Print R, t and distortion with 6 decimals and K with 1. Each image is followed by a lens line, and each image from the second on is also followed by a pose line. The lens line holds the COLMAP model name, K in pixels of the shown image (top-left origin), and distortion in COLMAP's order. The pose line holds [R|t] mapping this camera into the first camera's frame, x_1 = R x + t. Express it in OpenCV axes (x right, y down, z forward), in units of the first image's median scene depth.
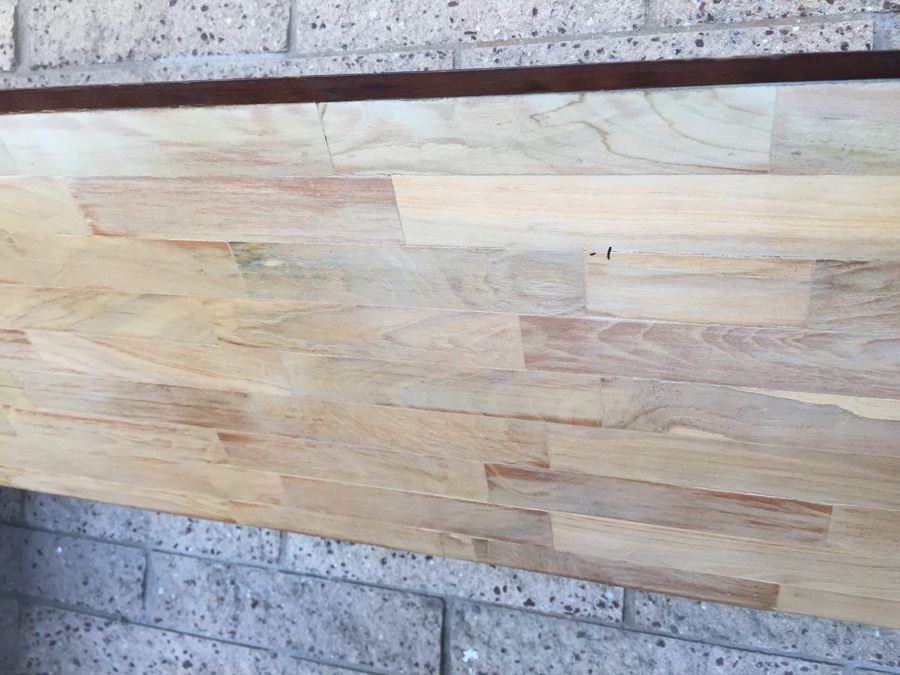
lens RADIAL K [[774.7, 0, 448.1], [0, 774.7, 334.1], [0, 0, 1]] dist [0.101276, -0.157300]
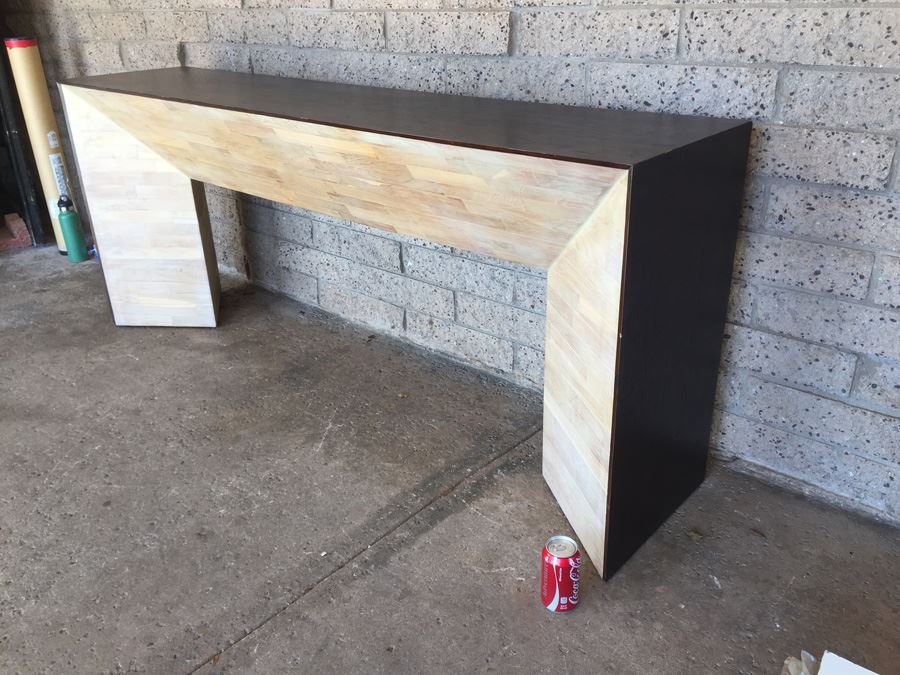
lens RADIAL K [[768.8, 0, 447.5], [0, 768.8, 337.1], [0, 0, 1]] dist [0.092921, -0.133300]
pose [[0.918723, 0.105469, -0.380557, 1.067343], [0.038679, 0.935009, 0.352509, -0.241698], [0.393003, -0.338578, 0.854935, -1.136358]]
